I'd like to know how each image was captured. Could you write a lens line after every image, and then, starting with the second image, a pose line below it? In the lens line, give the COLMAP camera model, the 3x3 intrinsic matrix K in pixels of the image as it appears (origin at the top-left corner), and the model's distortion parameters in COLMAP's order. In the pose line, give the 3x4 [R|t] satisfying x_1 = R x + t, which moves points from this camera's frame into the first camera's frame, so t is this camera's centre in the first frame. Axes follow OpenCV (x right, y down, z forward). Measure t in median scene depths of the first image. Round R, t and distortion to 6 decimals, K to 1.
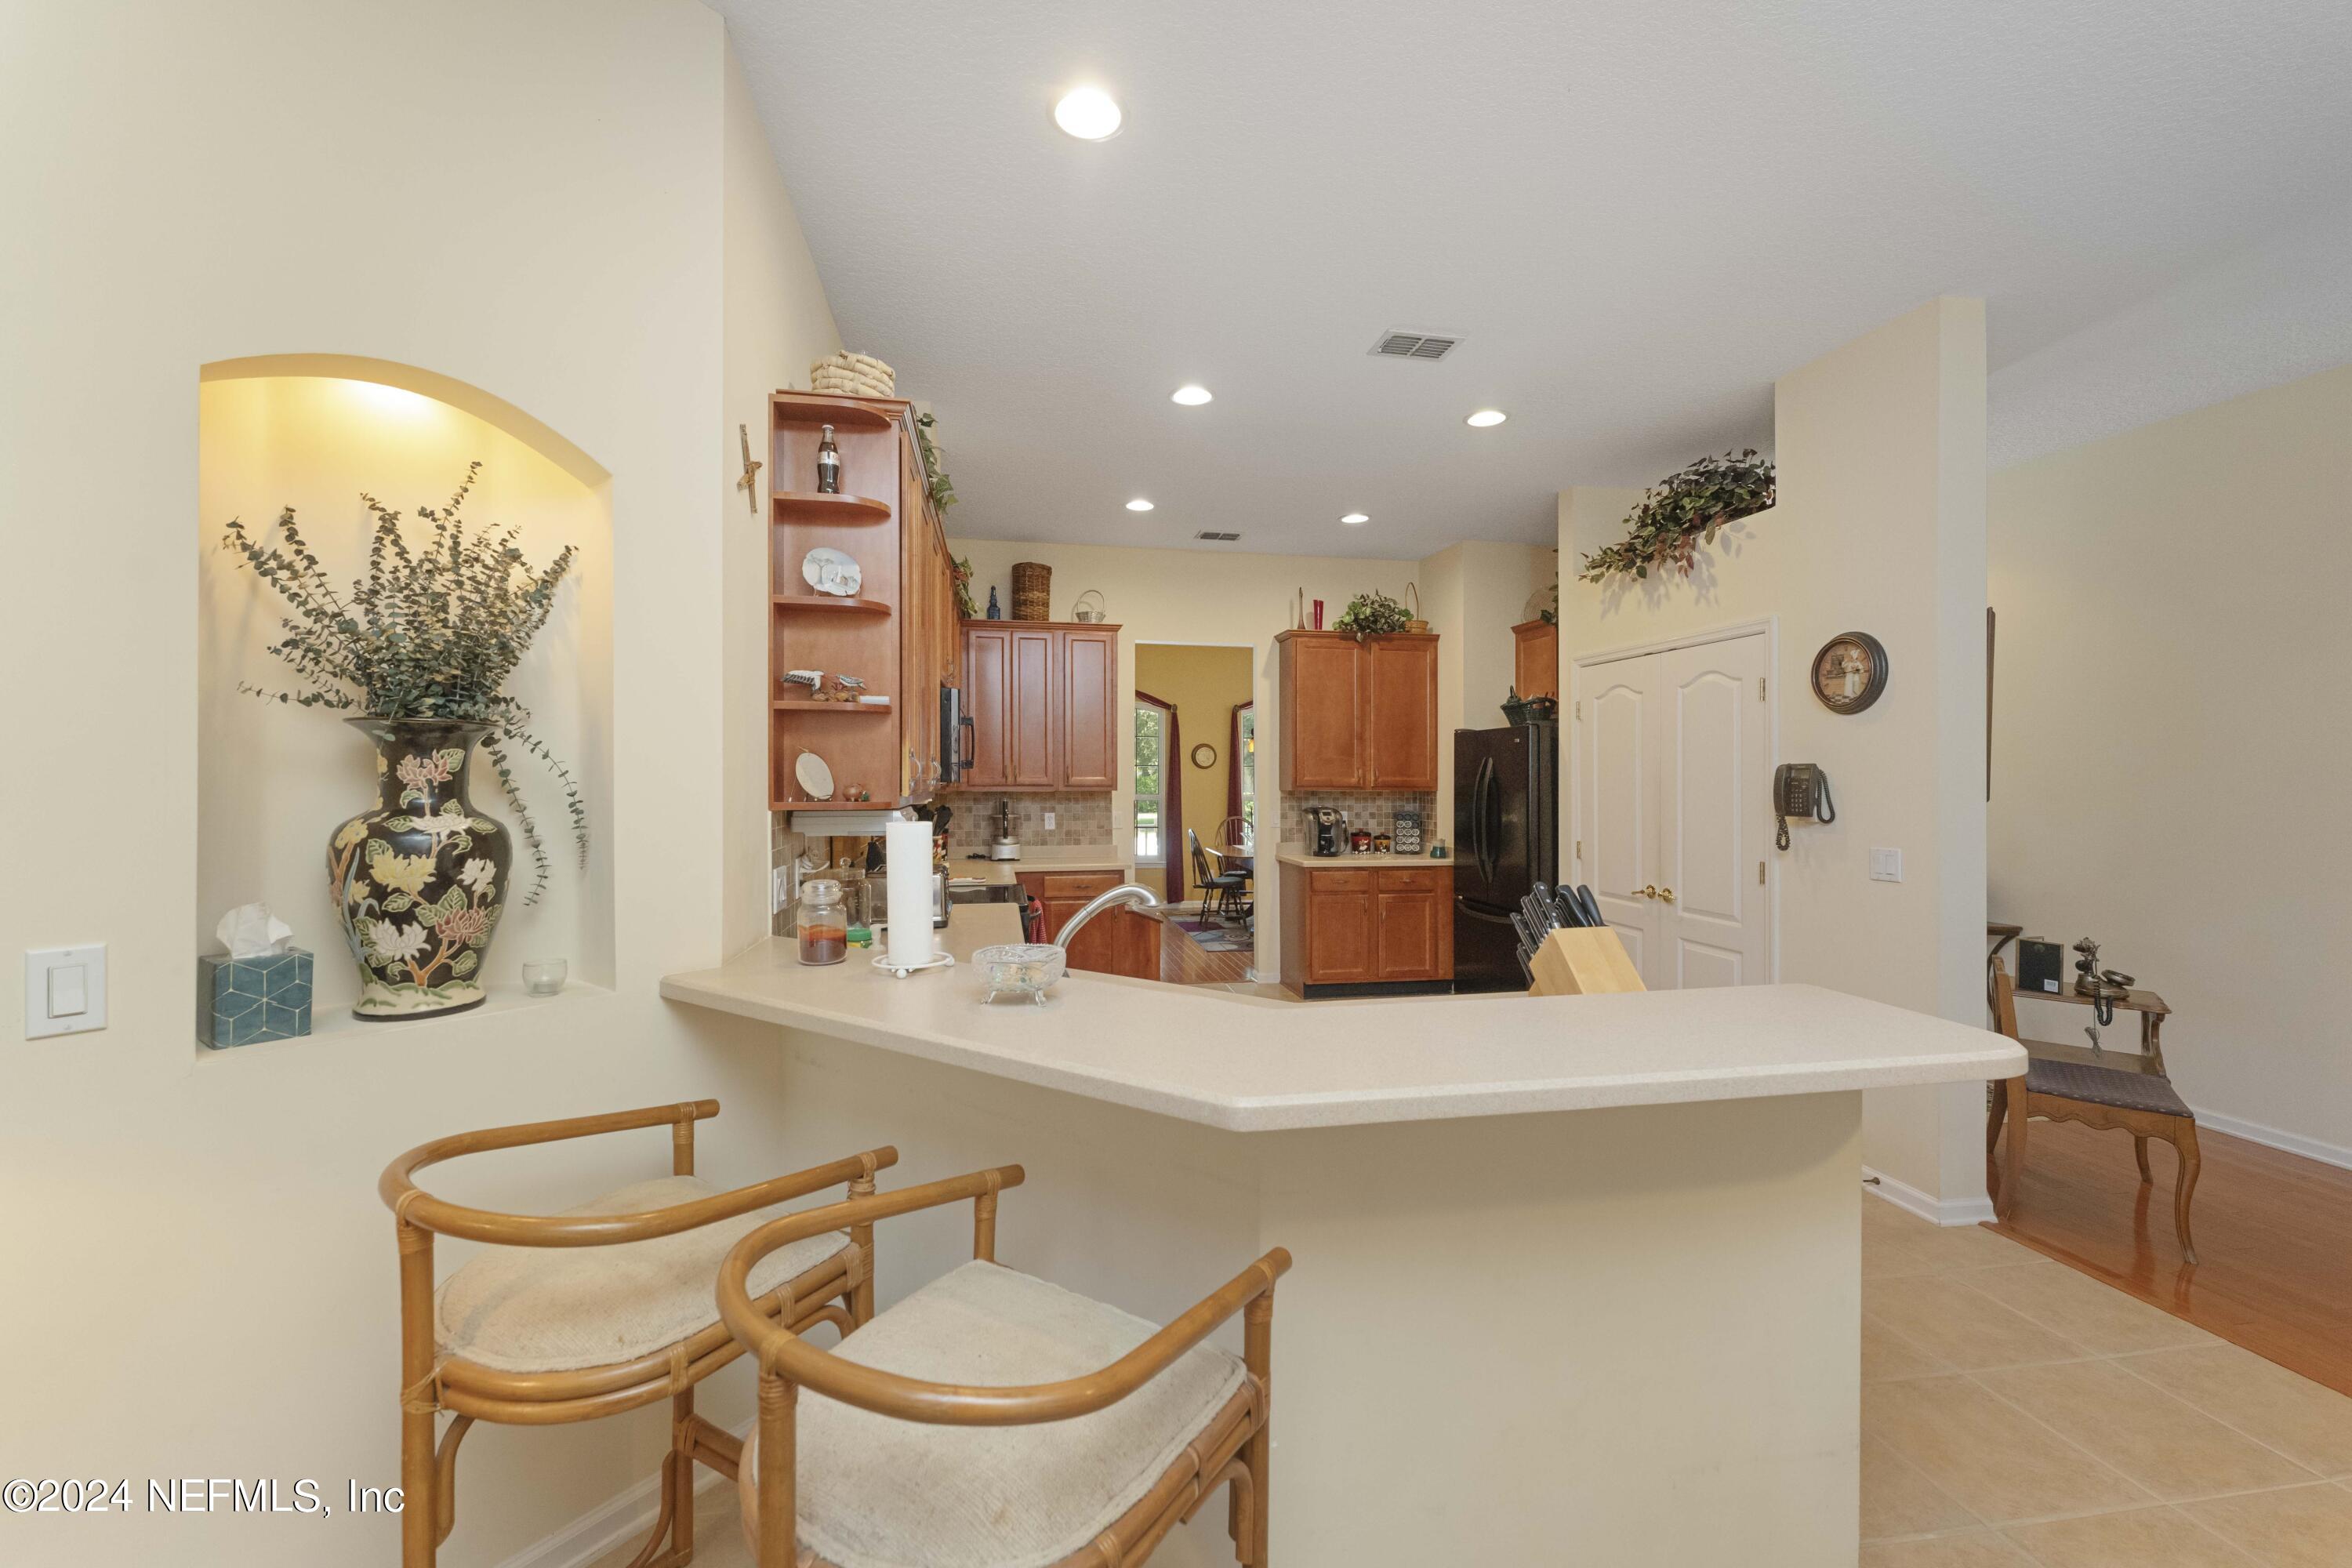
lens RADIAL K [[953.2, 0, 1180.8], [0, 953.2, 779.8], [0, 0, 1]] dist [0.000562, -0.000013]
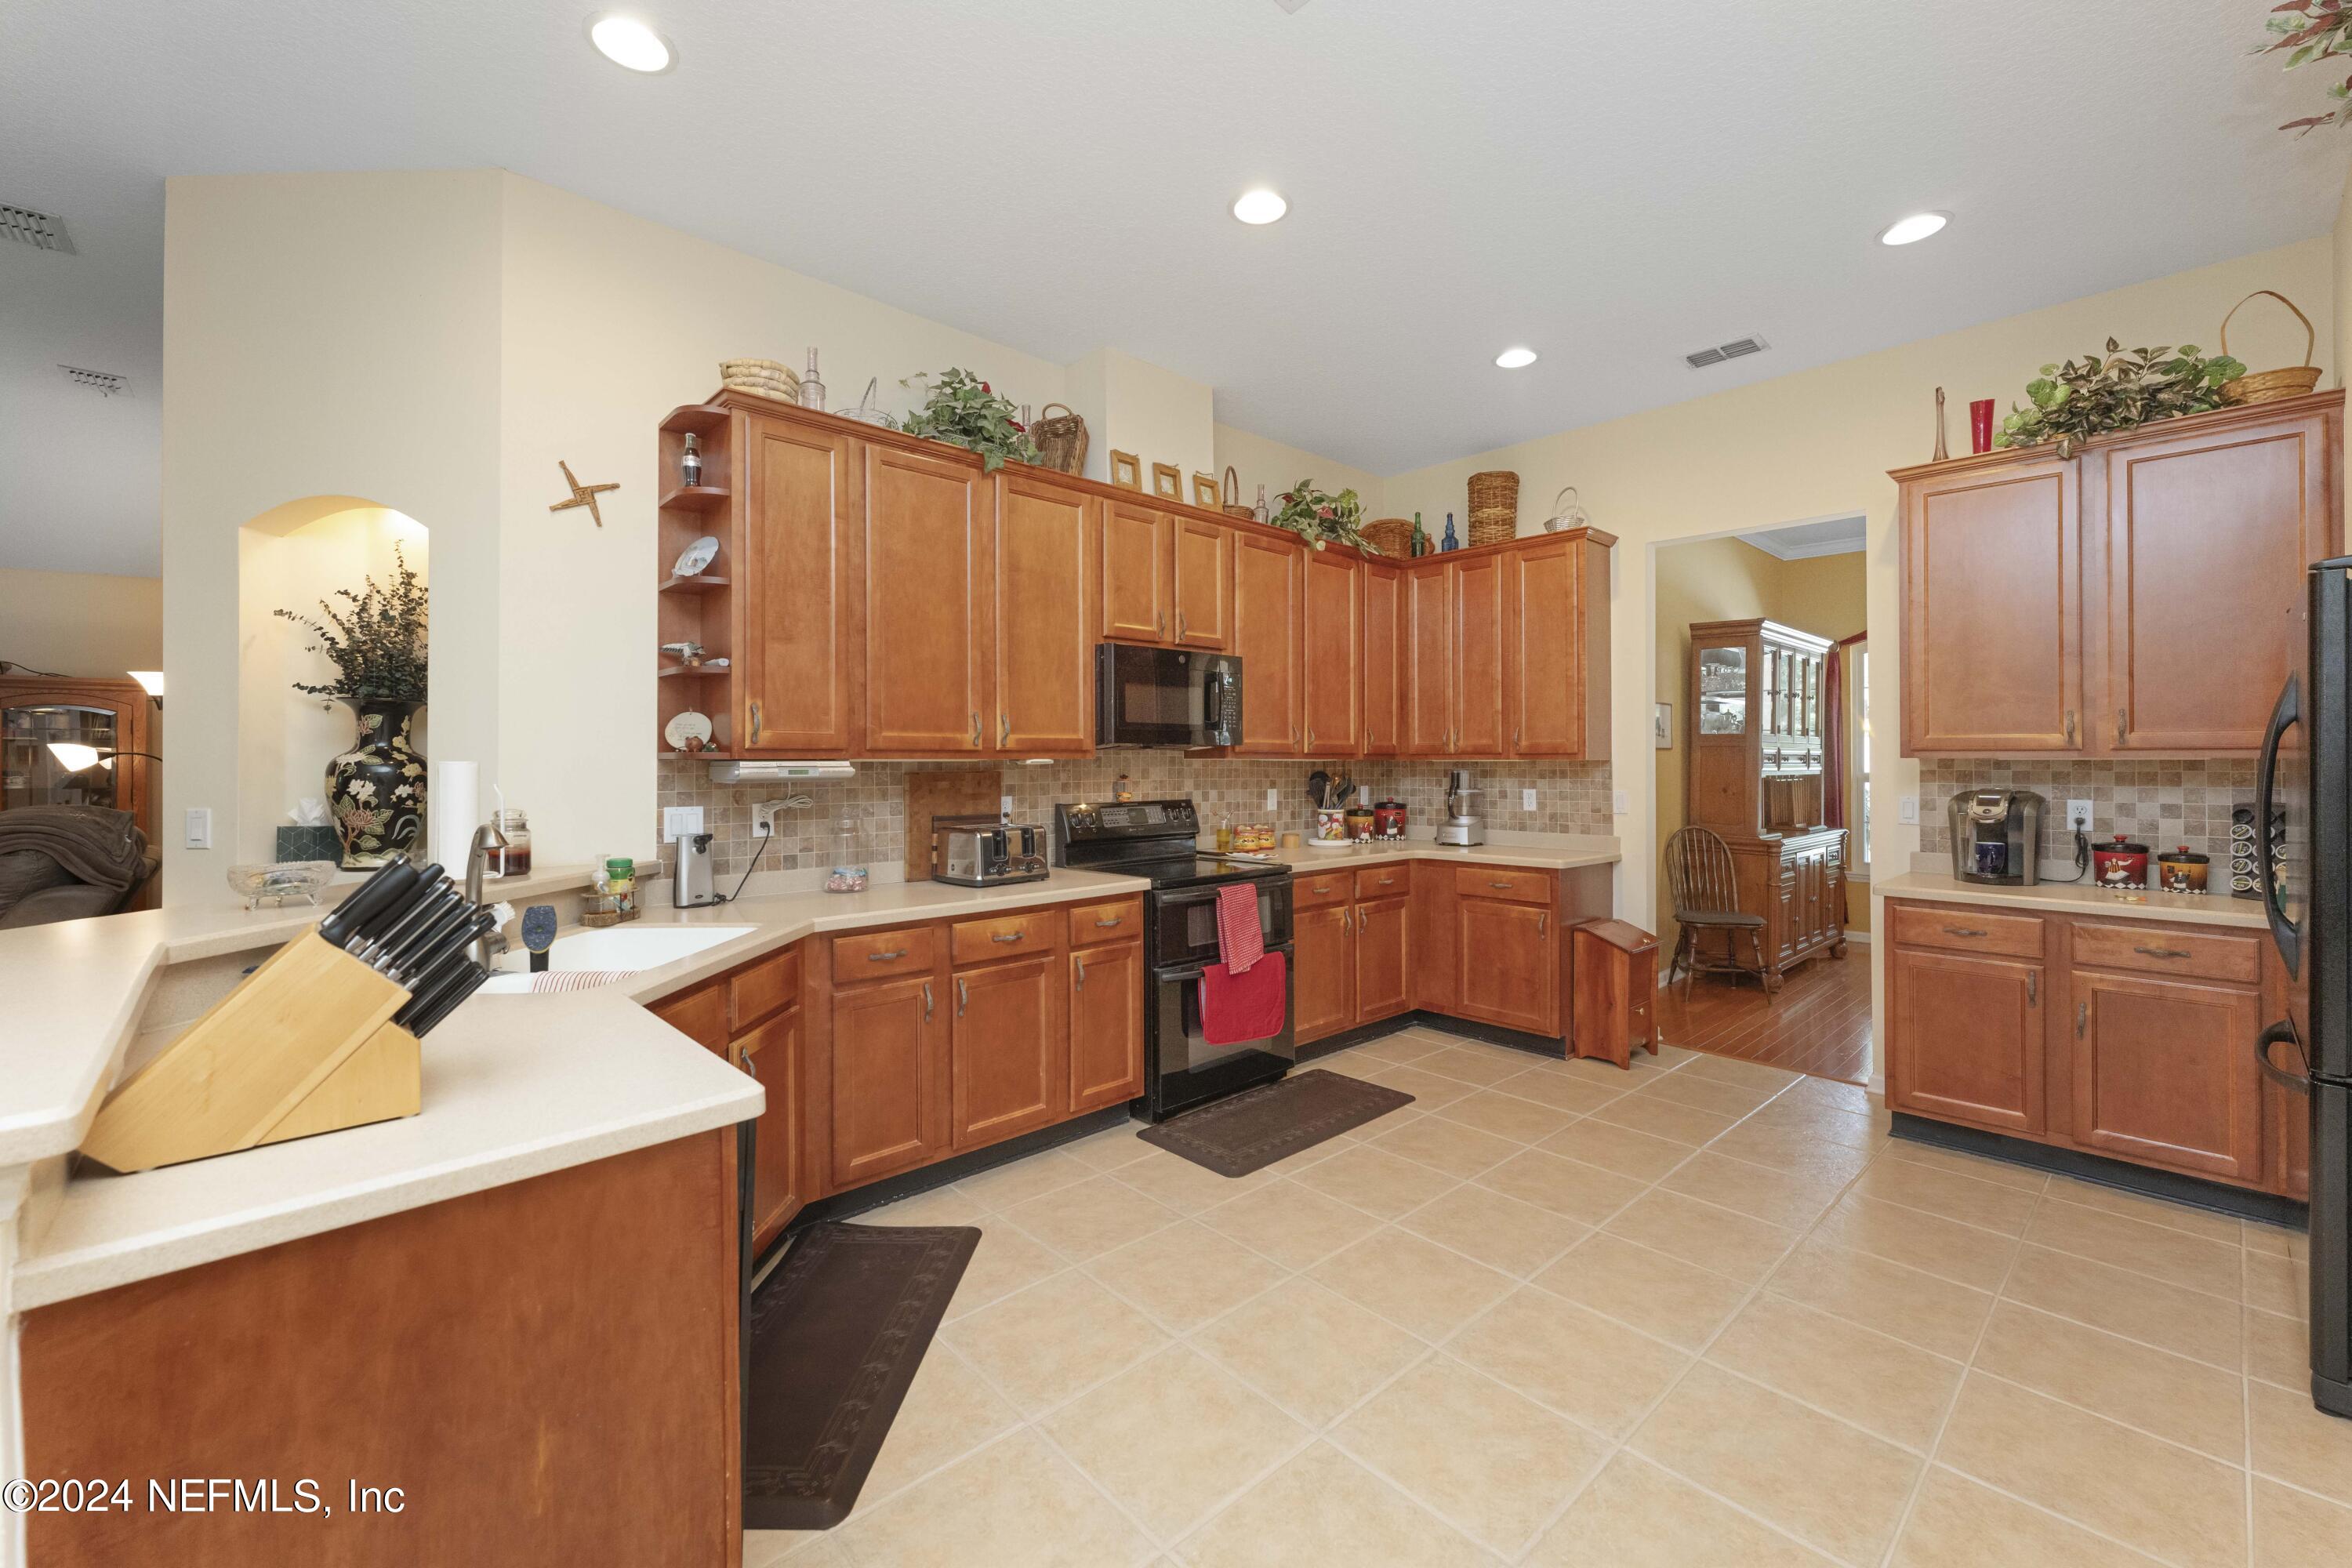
lens RADIAL K [[953.2, 0, 1173.5], [0, 953.2, 771.5], [0, 0, 1]] dist [0.000562, -0.000013]
pose [[0.527022, 0.003702, -0.849843, 0.369028], [0.000791, 0.999988, 0.004847, 0.015980], [0.849851, -0.003227, 0.527013, 0.345349]]
